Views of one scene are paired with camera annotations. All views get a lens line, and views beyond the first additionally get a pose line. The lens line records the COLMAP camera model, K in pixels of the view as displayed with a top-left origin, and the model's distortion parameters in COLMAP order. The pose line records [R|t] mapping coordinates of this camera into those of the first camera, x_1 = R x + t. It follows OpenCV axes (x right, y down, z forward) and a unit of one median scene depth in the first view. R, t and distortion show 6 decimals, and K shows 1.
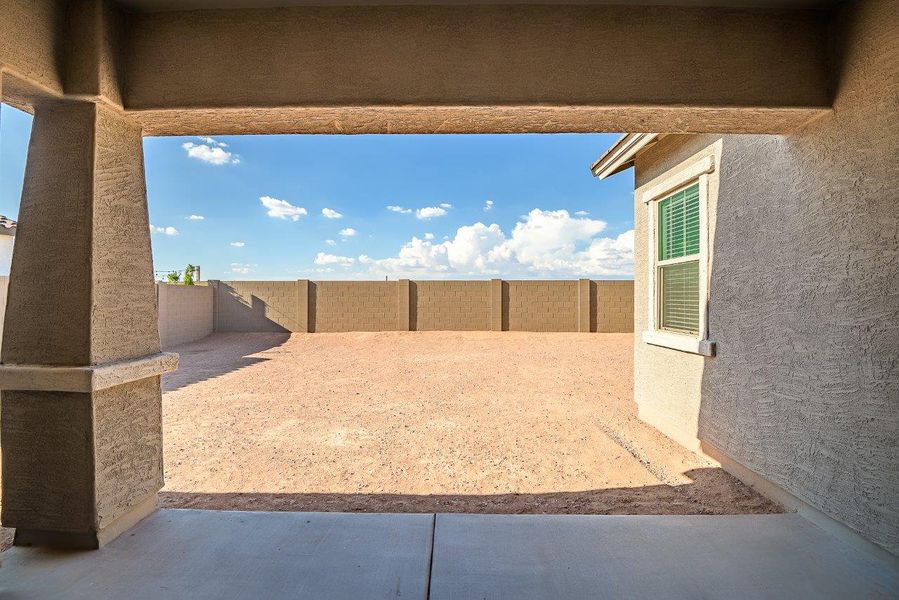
lens RADIAL K [[415.2, 0, 449.6], [0, 415.2, 300.2], [0, 0, 1]] dist [-0.000401, -0.000077]
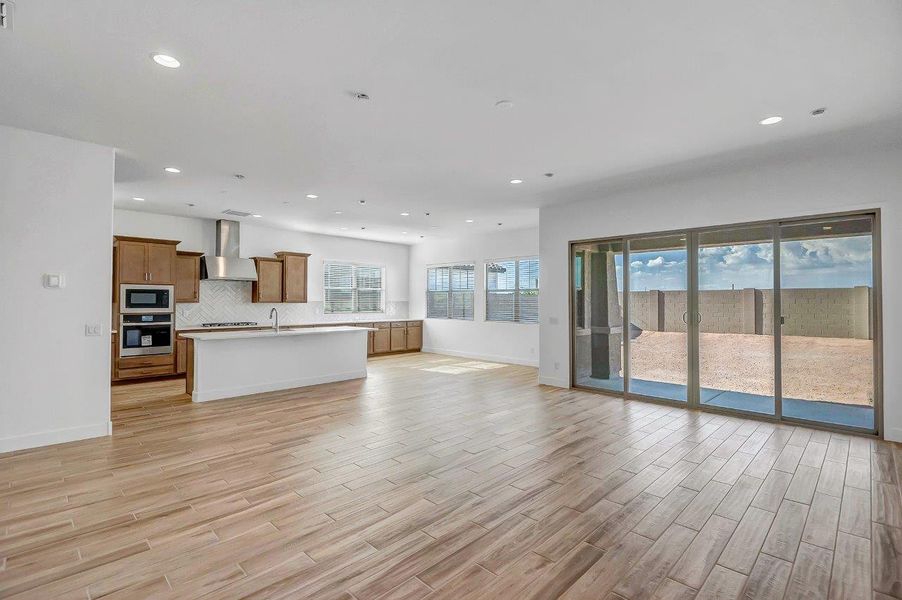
lens RADIAL K [[416.6, 0, 450.3], [0, 416.6, 299.4], [0, 0, 1]] dist [-0.000401, -0.000077]
pose [[0.714426, -0.002082, -0.699708, 0.103240], [-0.004882, 0.999956, -0.007960, -0.007181], [0.699694, 0.009103, 0.714385, -0.379795]]
